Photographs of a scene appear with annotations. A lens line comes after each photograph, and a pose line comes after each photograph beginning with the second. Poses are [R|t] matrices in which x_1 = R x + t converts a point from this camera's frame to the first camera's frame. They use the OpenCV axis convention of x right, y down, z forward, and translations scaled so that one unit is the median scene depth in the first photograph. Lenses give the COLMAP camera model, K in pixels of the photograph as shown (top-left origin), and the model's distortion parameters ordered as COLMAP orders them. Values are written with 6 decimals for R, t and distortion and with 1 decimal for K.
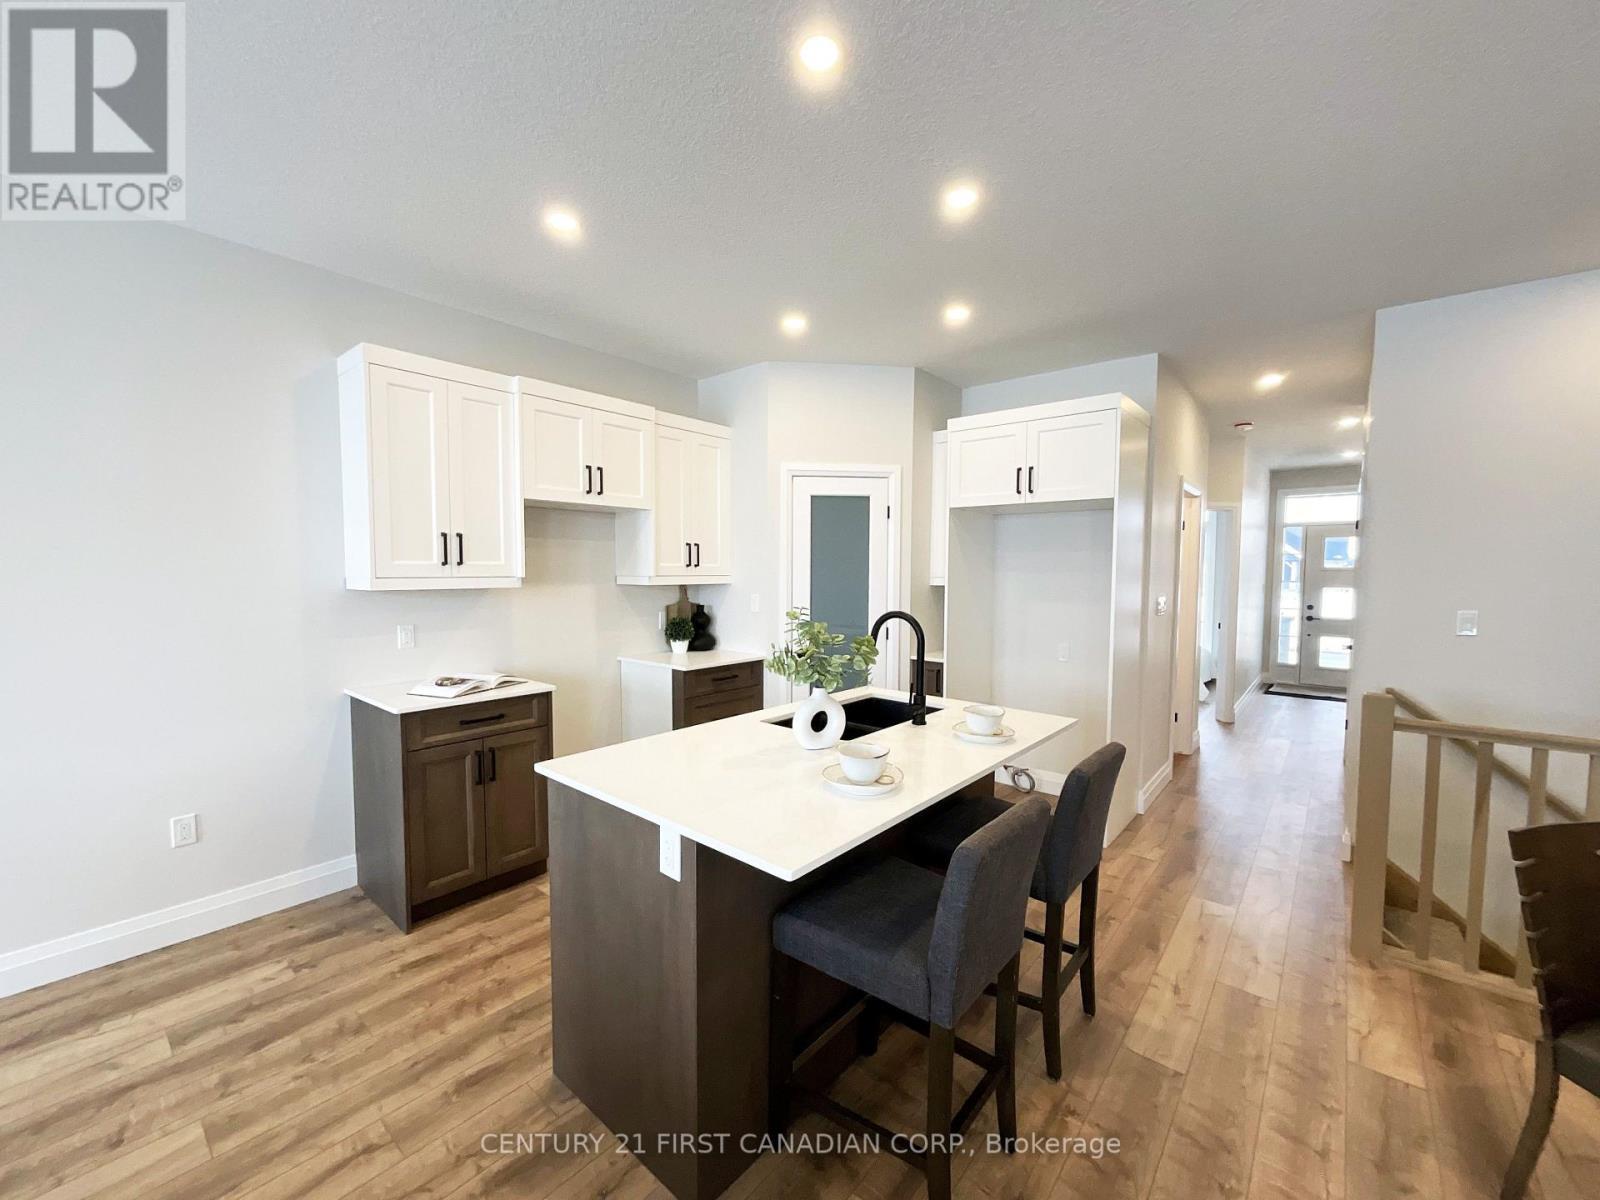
lens RADIAL K [[643.8, 0, 803.3], [0, 643.8, 601.2], [0, 0, 1]] dist [0.000980, -0.000574]
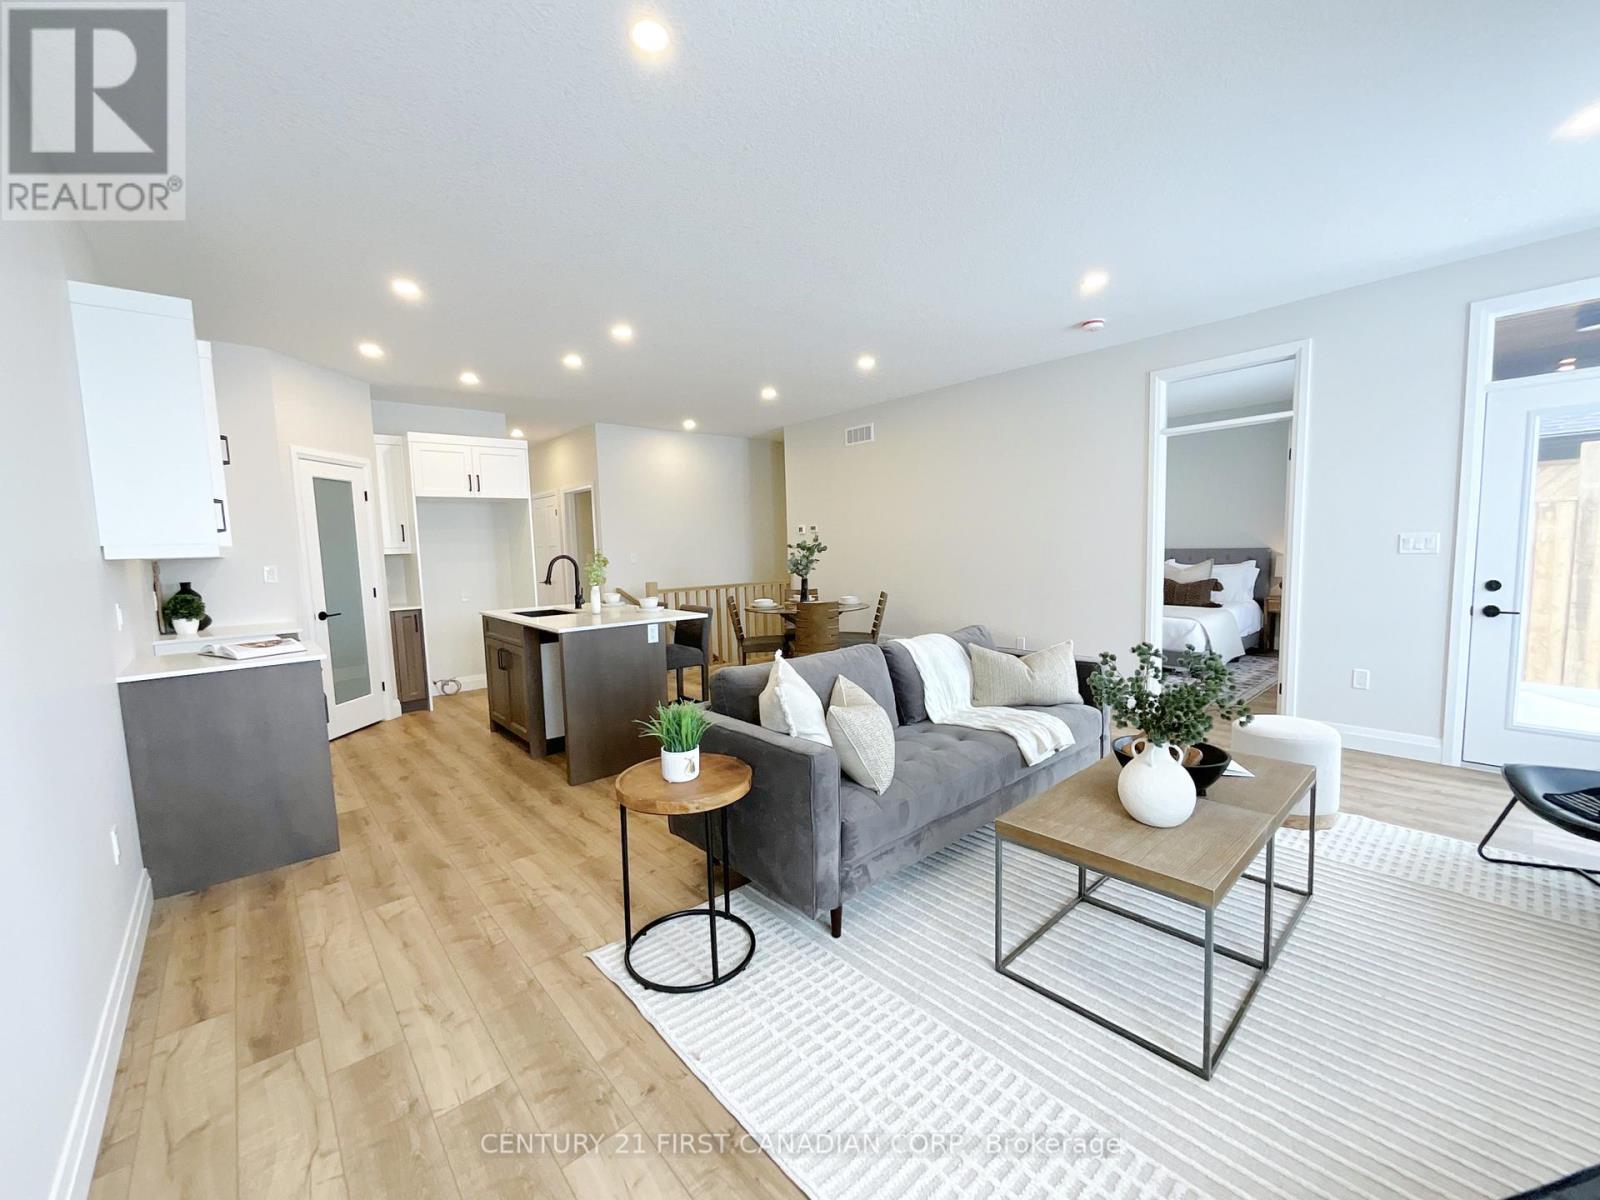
lens RADIAL K [[643.8, 0, 803.3], [0, 643.8, 601.2], [0, 0, 1]] dist [0.000980, -0.000574]
pose [[0.146708, -0.098257, 0.984288, -1.775371], [0.080453, 0.992943, 0.087130, 0.044083], [-0.985903, 0.066406, 0.153578, -0.032591]]
